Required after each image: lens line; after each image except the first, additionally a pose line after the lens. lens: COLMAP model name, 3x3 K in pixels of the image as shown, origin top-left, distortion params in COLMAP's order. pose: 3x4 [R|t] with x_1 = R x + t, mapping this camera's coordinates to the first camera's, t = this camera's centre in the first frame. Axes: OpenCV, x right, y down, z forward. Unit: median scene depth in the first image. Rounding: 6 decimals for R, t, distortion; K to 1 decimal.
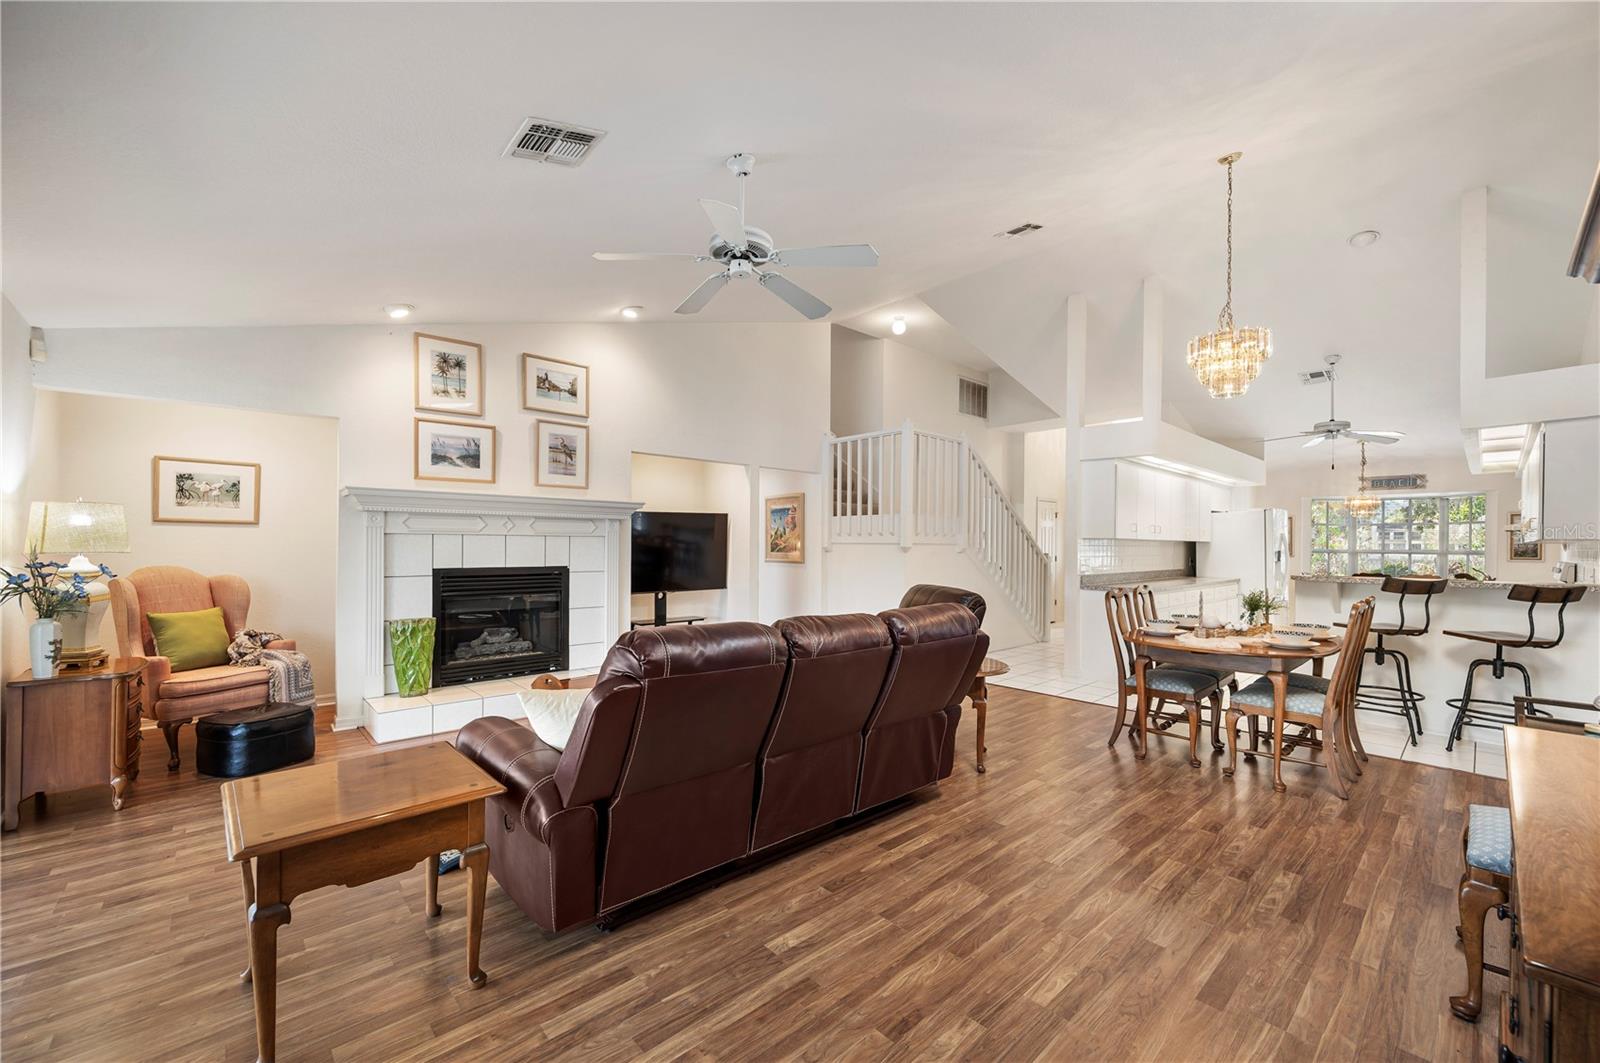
lens RADIAL K [[647.8, 0, 783.7], [0, 647.8, 548.7], [0, 0, 1]] dist [-0.000300, -0.000108]
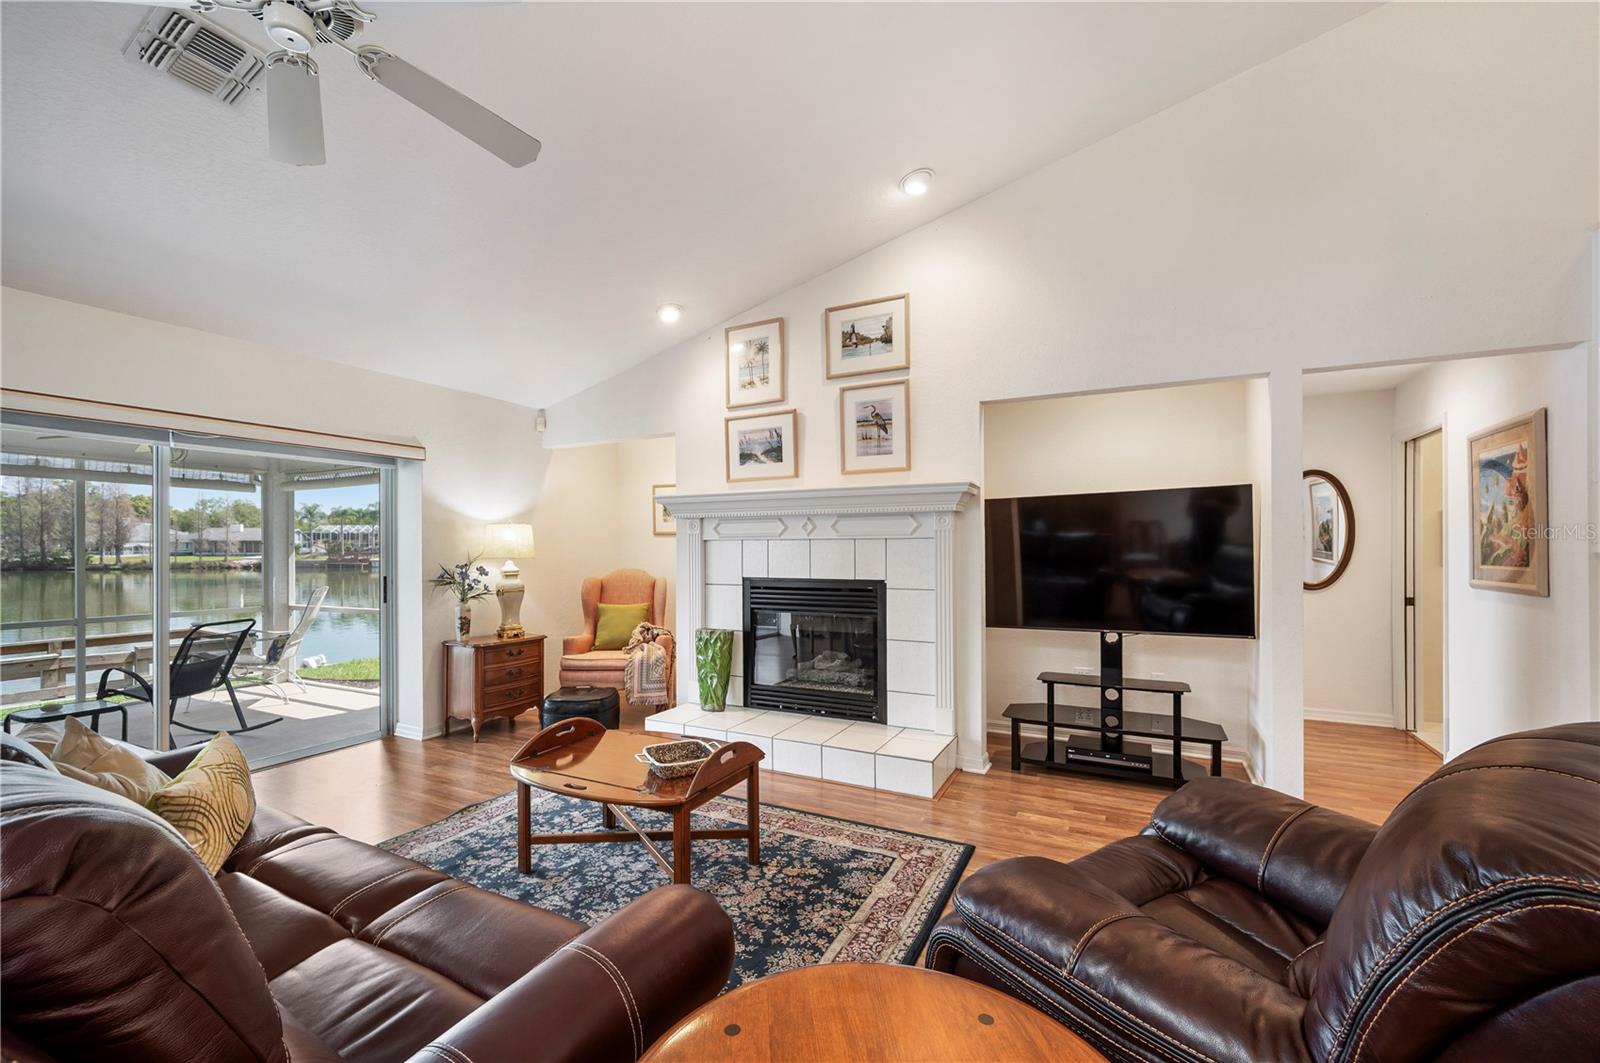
lens RADIAL K [[659.0, 0, 796.6], [0, 659.0, 545.6], [0, 0, 1]] dist [-0.002099, -0.000406]
pose [[0.357098, -0.010714, -0.934005, 0.330916], [-0.000484, 0.999932, -0.011656, -0.003105], [0.934067, 0.004614, 0.357069, 0.670162]]
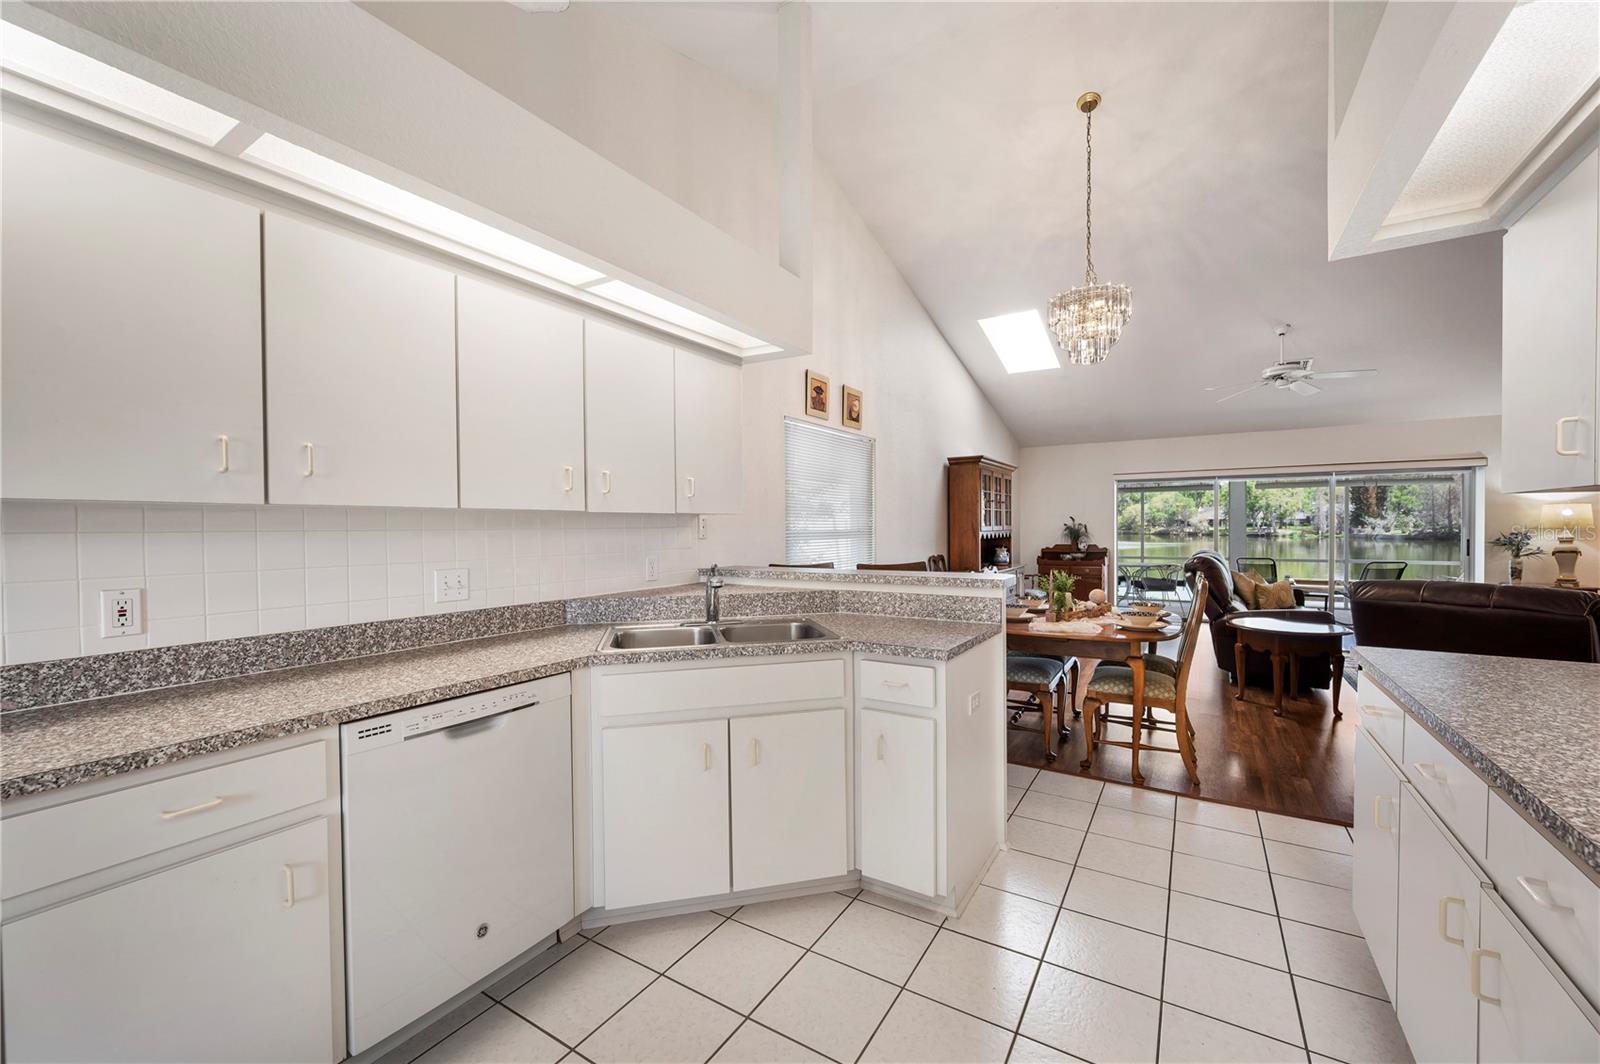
lens RADIAL K [[635.7, 0, 806.8], [0, 635.7, 532.6], [0, 0, 1]] dist [-0.001046, -0.000387]
pose [[-0.960558, 0.002417, -0.278068, 1.027057], [-0.001315, 0.999912, 0.013234, -0.002393], [0.278075, 0.013078, -0.960470, 1.358900]]
